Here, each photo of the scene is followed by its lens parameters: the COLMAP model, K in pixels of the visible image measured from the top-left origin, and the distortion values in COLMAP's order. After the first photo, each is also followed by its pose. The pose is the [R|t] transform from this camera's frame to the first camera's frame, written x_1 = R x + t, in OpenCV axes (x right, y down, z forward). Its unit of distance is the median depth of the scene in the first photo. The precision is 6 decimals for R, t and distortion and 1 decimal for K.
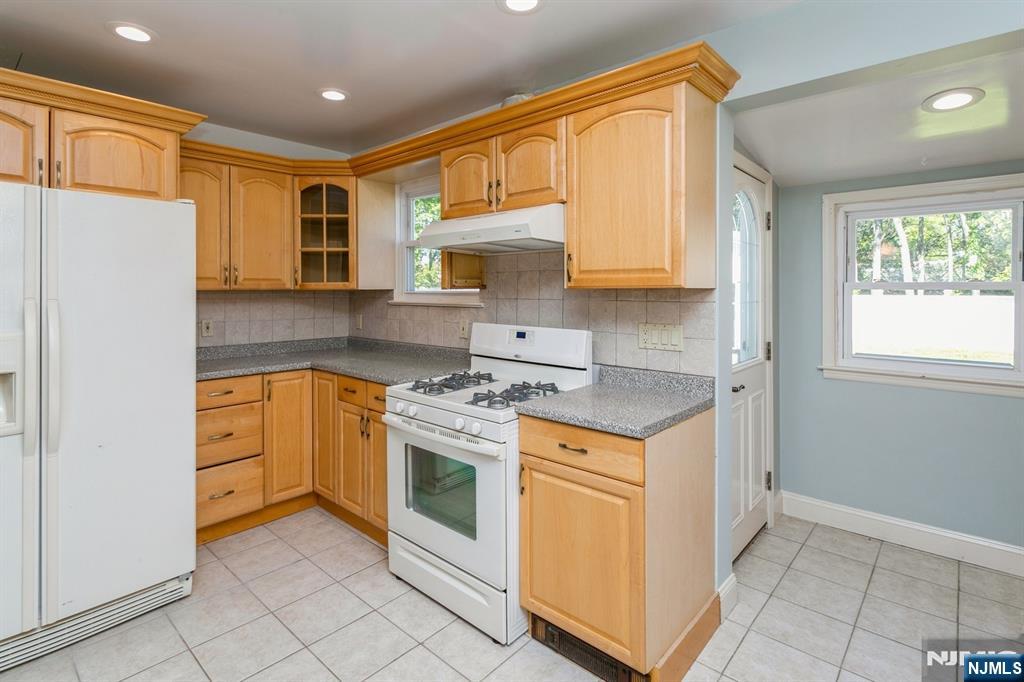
lens RADIAL K [[512.2, 0, 509.9], [0, 512.2, 291.9], [0, 0, 1]] dist [-0.000708, 0.000168]
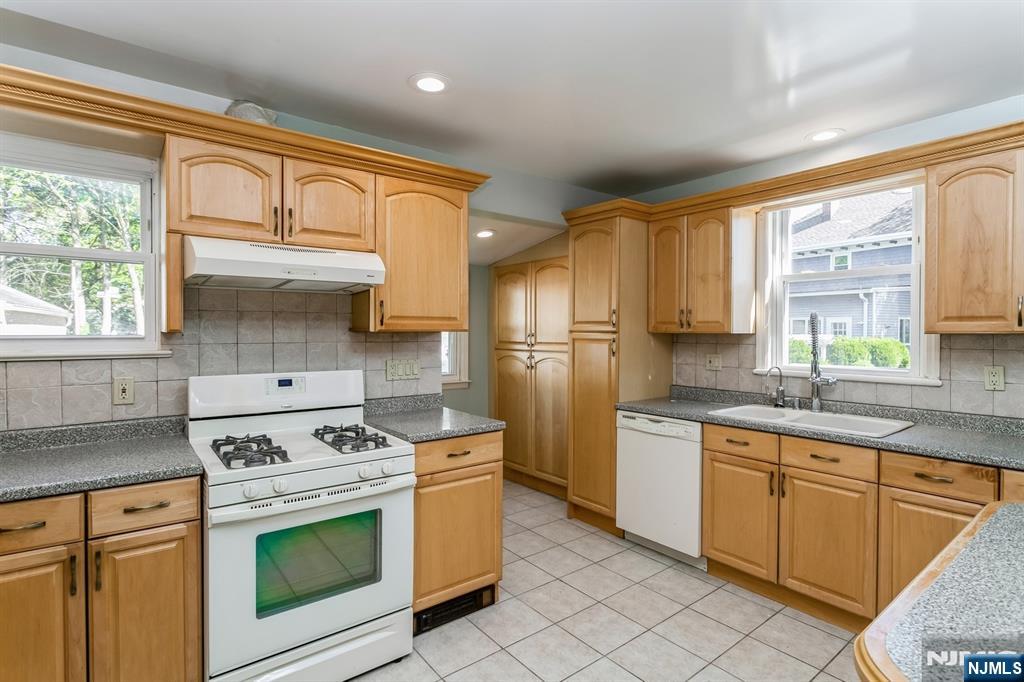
lens RADIAL K [[510.5, 0, 512.0], [0, 510.5, 341.0], [0, 0, 1]] dist [-0.002763, 0.000458]
pose [[0.165737, -0.017064, 0.986022, -0.789209], [0.004851, 0.999852, 0.016487, -0.002660], [-0.986158, 0.002051, 0.165795, 0.451077]]
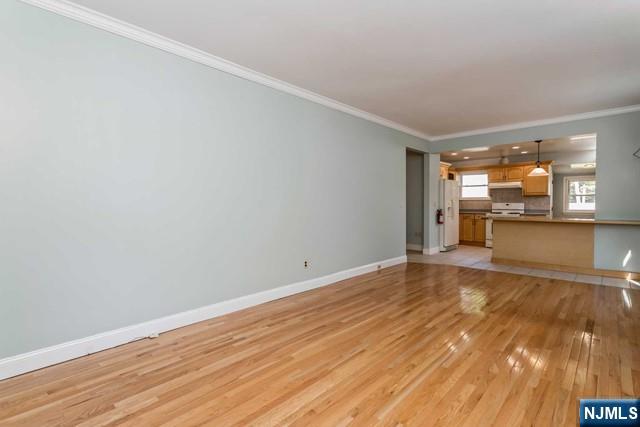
lens RADIAL K [[319.0, 0, 320.0], [0, 319.0, 213.5], [0, 0, 1]] dist [-0.002763, 0.000458]
pose [[0.999994, -0.003238, -0.001111, -1.903722], [0.003267, 0.999616, 0.027522, 0.076541], [0.001021, -0.027526, 0.999621, -2.293301]]
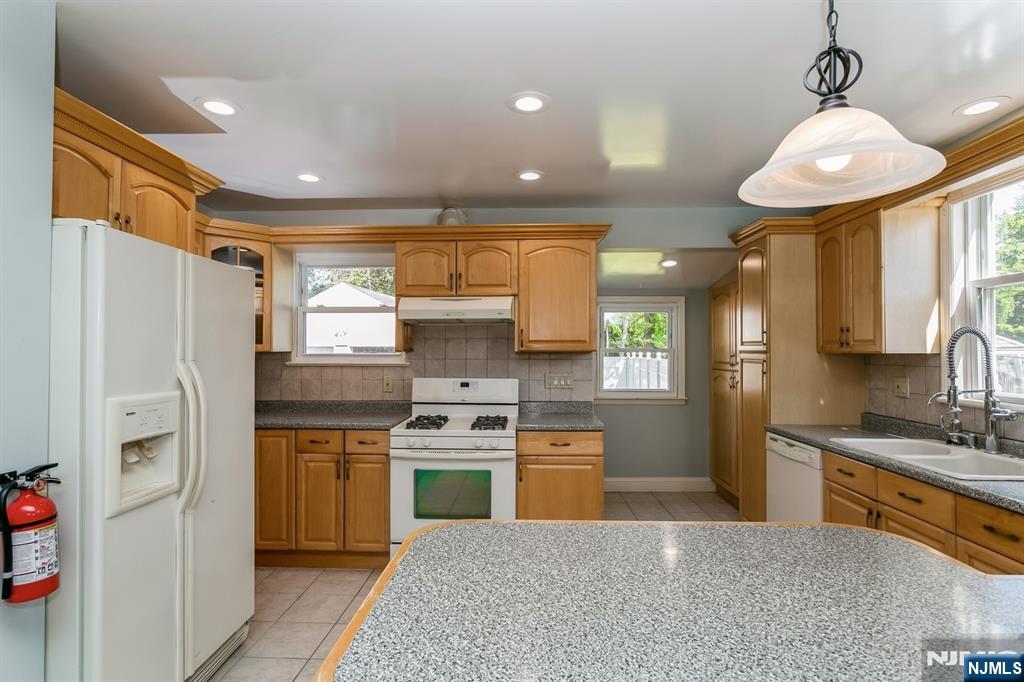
lens RADIAL K [[521.2, 0, 516.8], [0, 521.2, 347.9], [0, 0, 1]] dist [-0.001782, 0.000127]
pose [[0.756916, 0.006780, 0.653478, -0.788060], [0.001812, 0.999921, -0.012473, 0.001942], [-0.653510, 0.010625, 0.756843, -0.162859]]
